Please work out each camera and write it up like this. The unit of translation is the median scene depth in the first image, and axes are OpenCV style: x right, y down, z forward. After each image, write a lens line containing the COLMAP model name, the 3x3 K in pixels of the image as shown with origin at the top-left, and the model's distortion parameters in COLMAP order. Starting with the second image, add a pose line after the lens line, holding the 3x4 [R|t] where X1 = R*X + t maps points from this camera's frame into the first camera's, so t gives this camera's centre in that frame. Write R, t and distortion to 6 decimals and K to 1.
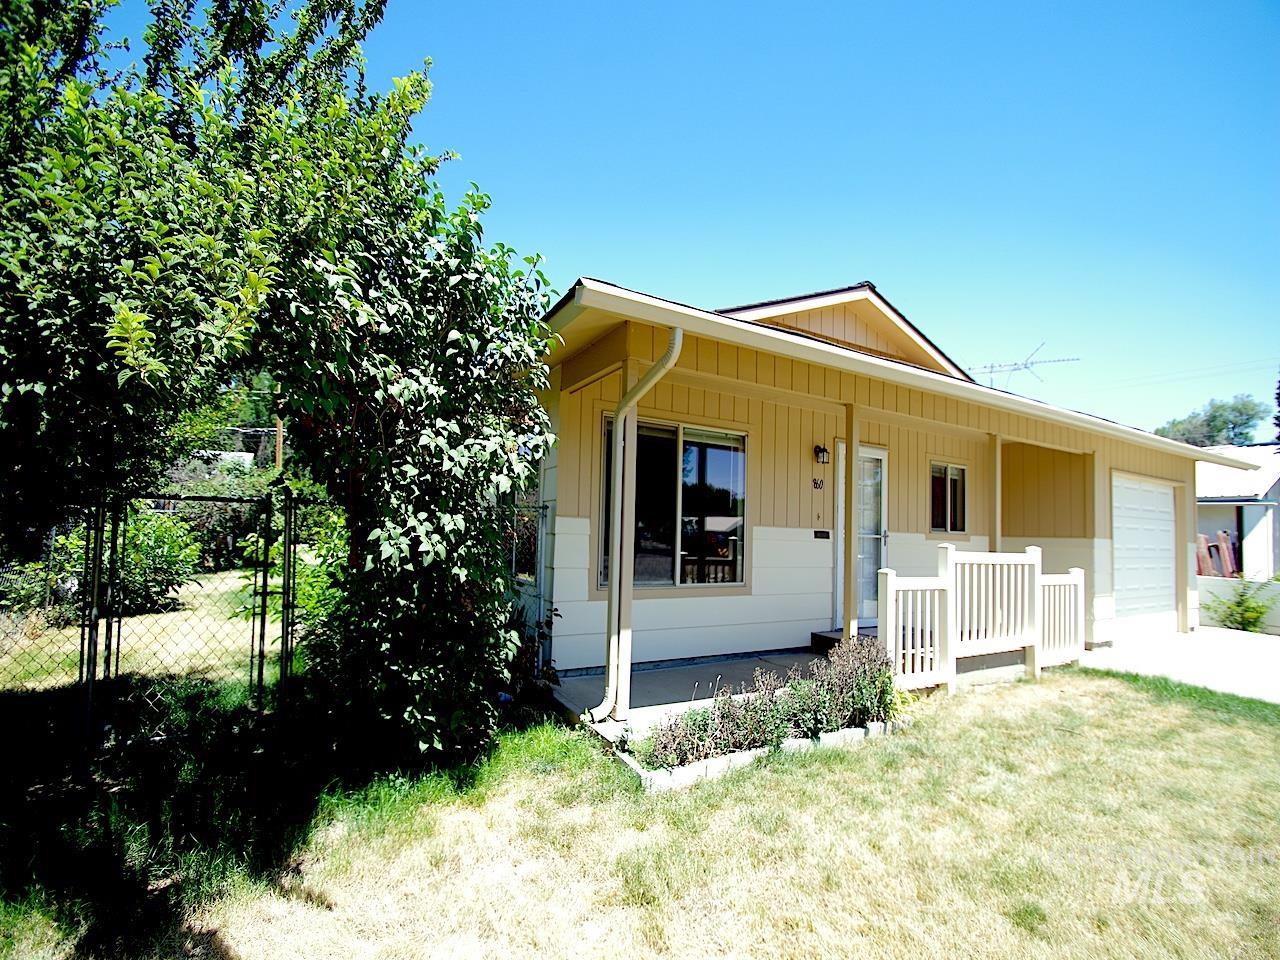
lens RADIAL K [[572.8, 0, 646.5], [0, 572.8, 497.1], [0, 0, 1]] dist [0.004187, -0.008992]
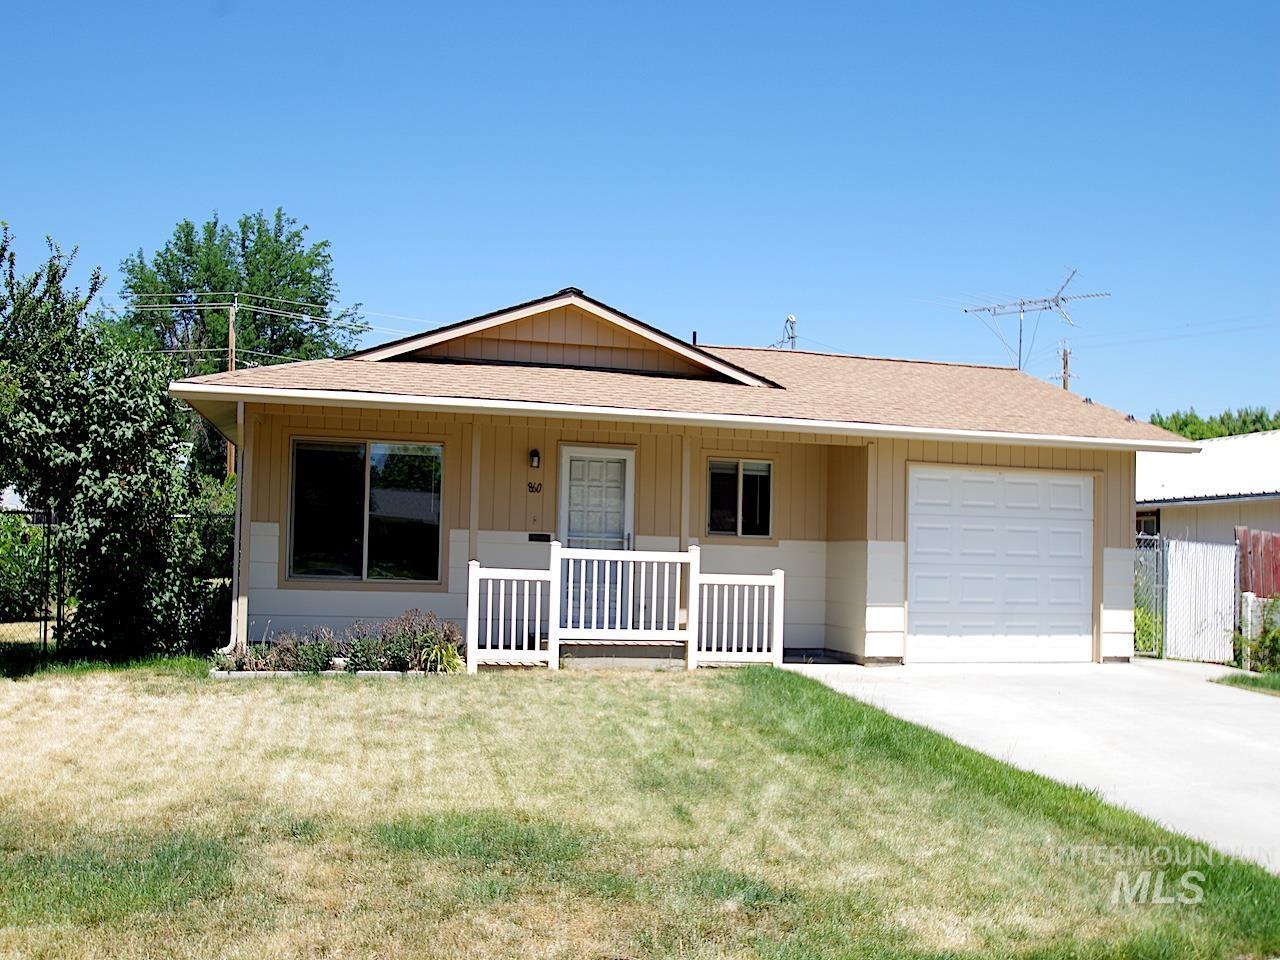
lens RADIAL K [[1179.8, 0, 643.2], [0, 1179.8, 479.4], [0, 0, 1]] dist [-0.062614, 0.000000]
pose [[0.957330, -0.023711, -0.288022, 1.092931], [0.020414, 0.999687, -0.014447, -0.003618], [0.288274, 0.007950, 0.957515, -0.952121]]
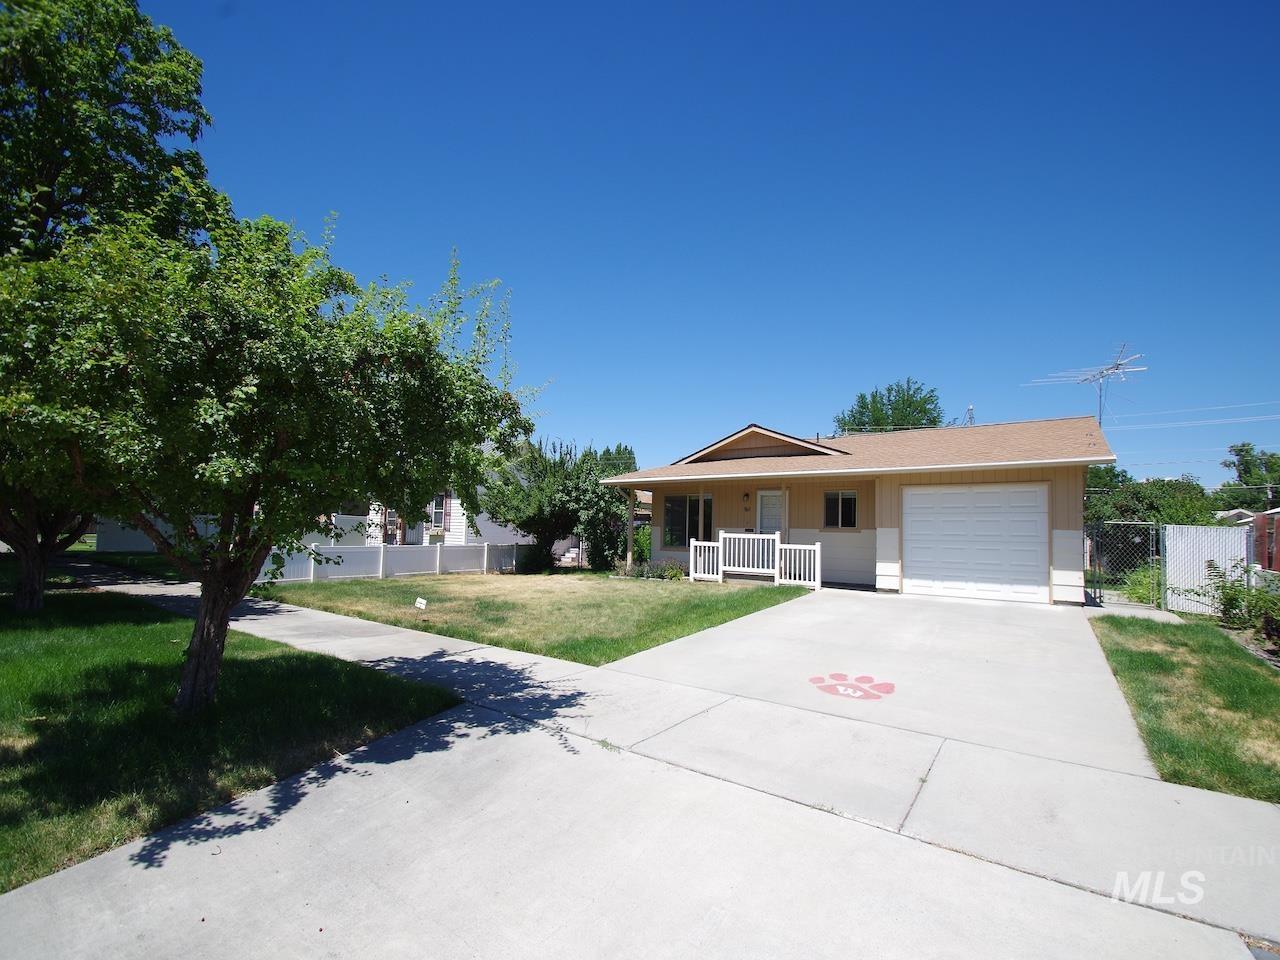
lens RADIAL K [[572.8, 0, 640.1], [0, 572.8, 485.1], [0, 0, 1]] dist [0.004187, -0.008992]
pose [[0.396391, -0.106119, -0.911928, 2.342721], [0.039895, 0.994350, -0.098369, 0.096171], [0.917215, 0.002611, 0.398385, -0.379258]]
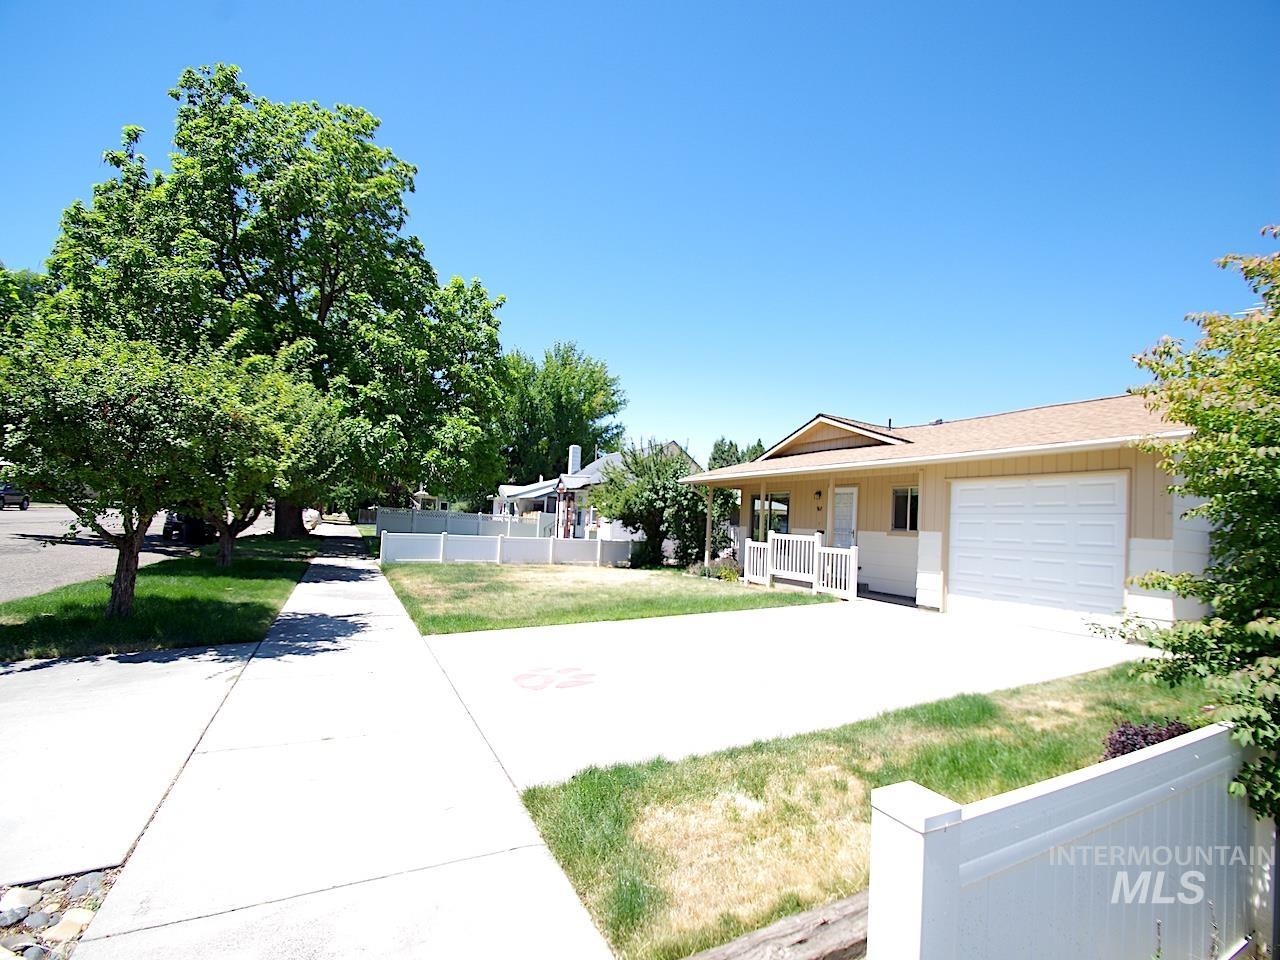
lens RADIAL K [[572.8, 0, 633.5], [0, 572.8, 487.8], [0, 0, 1]] dist [0.004187, -0.008992]
pose [[-0.067466, -0.105978, -0.992077, 2.531323], [0.001119, 0.994334, -0.106295, 0.130983], [0.997721, -0.008281, -0.066965, 0.439743]]
